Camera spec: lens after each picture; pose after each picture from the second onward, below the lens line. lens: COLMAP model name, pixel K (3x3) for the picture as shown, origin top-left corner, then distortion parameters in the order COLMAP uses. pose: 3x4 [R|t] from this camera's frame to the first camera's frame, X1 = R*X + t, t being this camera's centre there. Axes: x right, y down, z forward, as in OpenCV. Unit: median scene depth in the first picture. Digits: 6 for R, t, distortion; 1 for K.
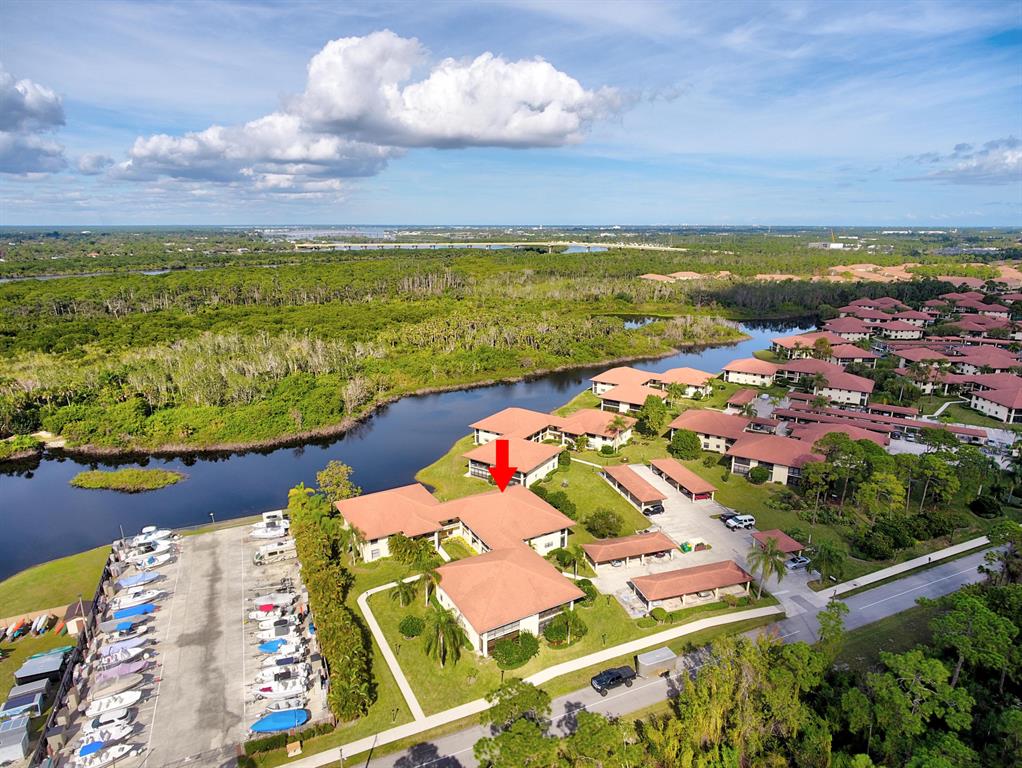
lens RADIAL K [[608.7, 0, 506.0], [0, 608.7, 380.0], [0, 0, 1]] dist [-0.001536, -0.002103]
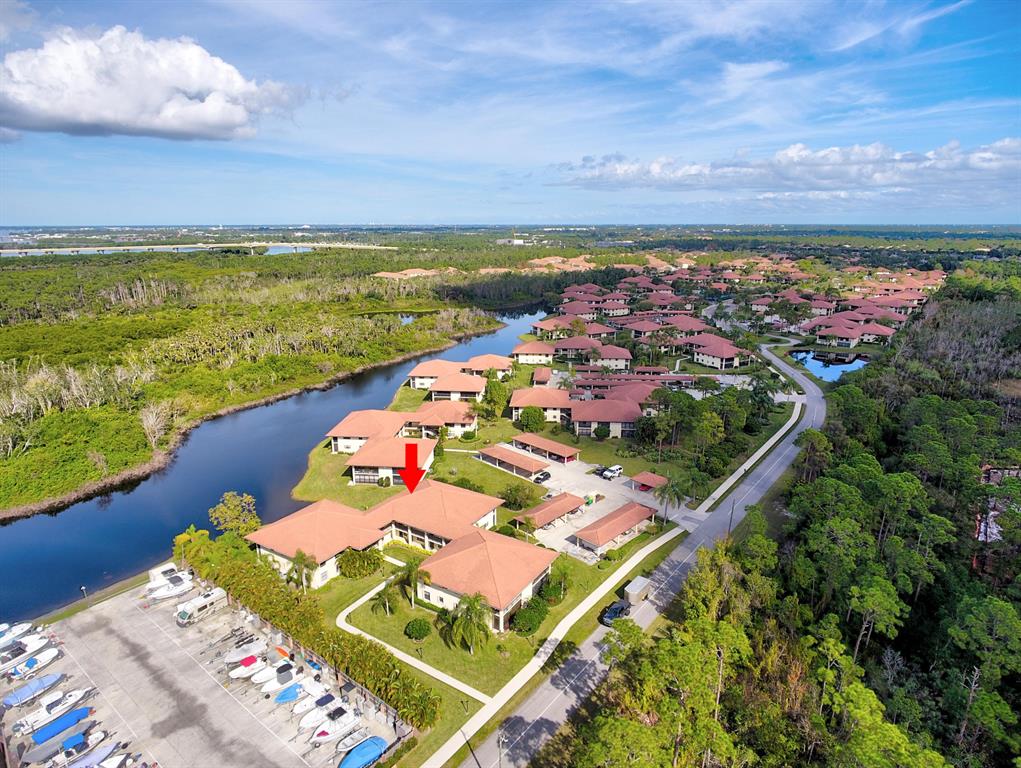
lens RADIAL K [[608.1, 0, 505.5], [0, 608.1, 380.0], [0, 0, 1]] dist [-0.001536, -0.002103]
pose [[0.881947, -0.121097, 0.455526, -0.207458], [0.120617, 0.992238, 0.030248, -0.004503], [-0.455653, 0.028268, 0.889708, 0.021361]]
